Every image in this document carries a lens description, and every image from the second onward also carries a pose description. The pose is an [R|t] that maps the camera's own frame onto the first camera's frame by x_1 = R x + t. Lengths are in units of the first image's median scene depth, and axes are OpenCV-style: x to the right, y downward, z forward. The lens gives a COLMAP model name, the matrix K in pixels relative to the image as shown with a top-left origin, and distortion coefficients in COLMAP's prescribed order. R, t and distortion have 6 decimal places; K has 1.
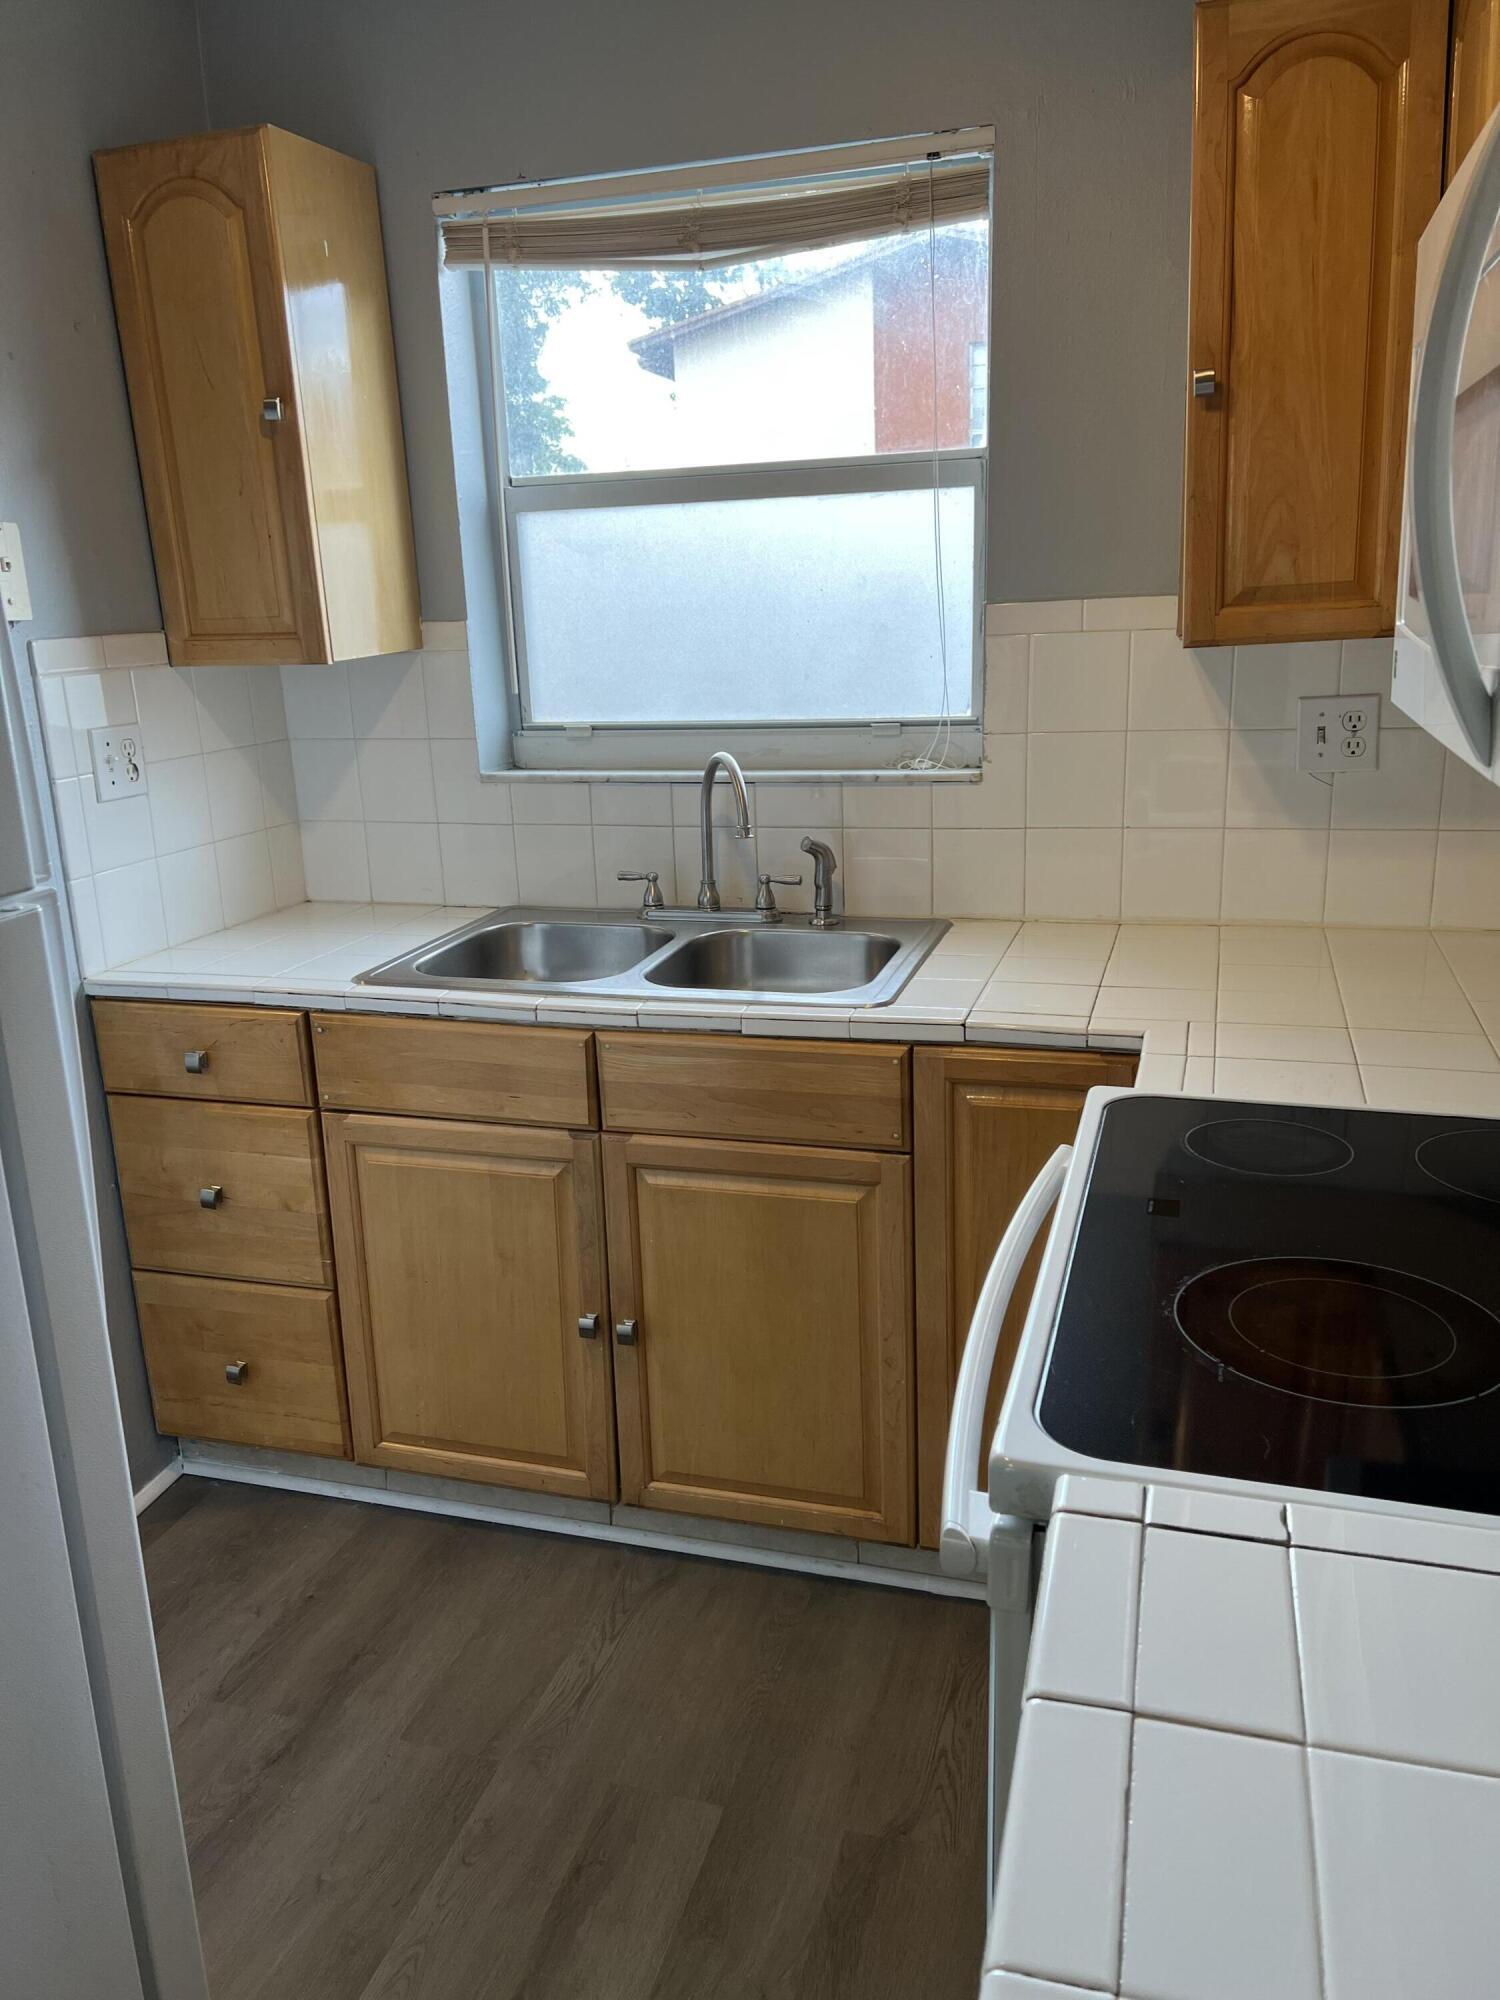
lens RADIAL K [[1519.2, 0, 750.0], [0, 1519.2, 1000.0], [0, 0, 1]] dist [0.067331, -0.087823]
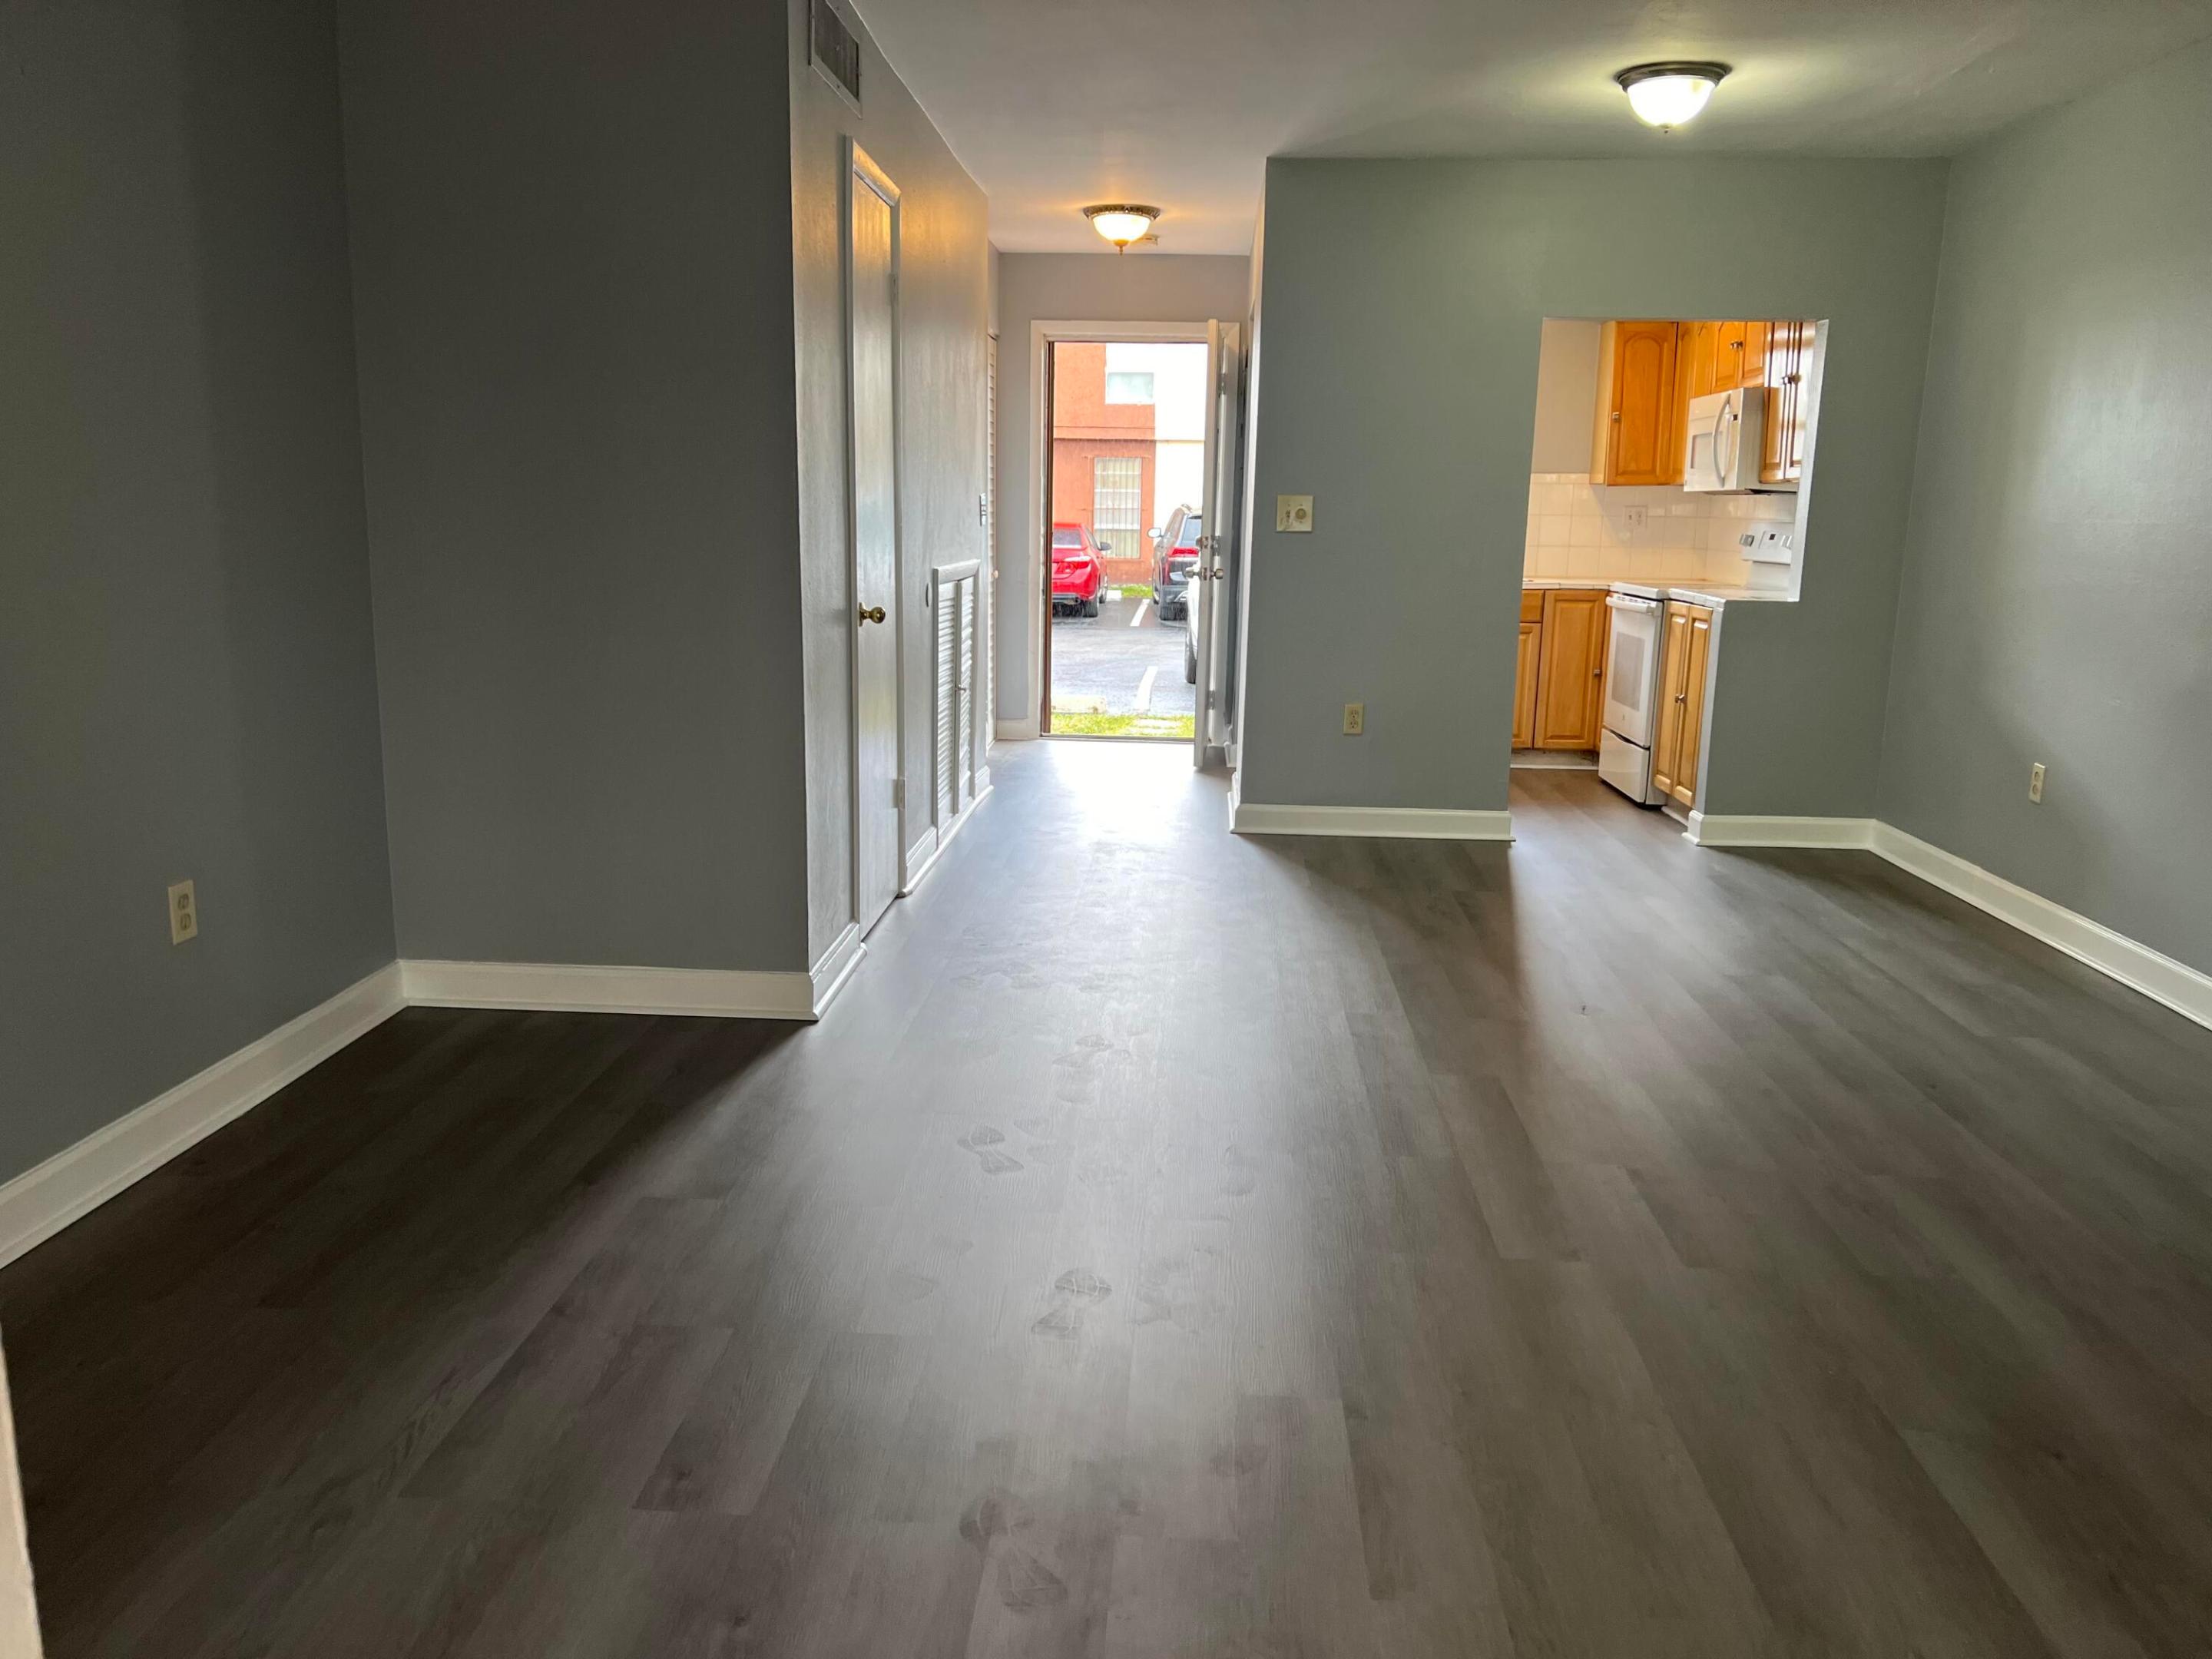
lens RADIAL K [[1612.9, 0, 1106.0], [0, 1612.9, 829.5], [0, 0, 1]] dist [0.004718, -0.003196]
pose [[0.974808, 0.006447, 0.222954, -1.740000], [0.008819, 0.997687, -0.067407, 0.837417], [-0.222873, 0.067675, 0.972496, -2.422119]]
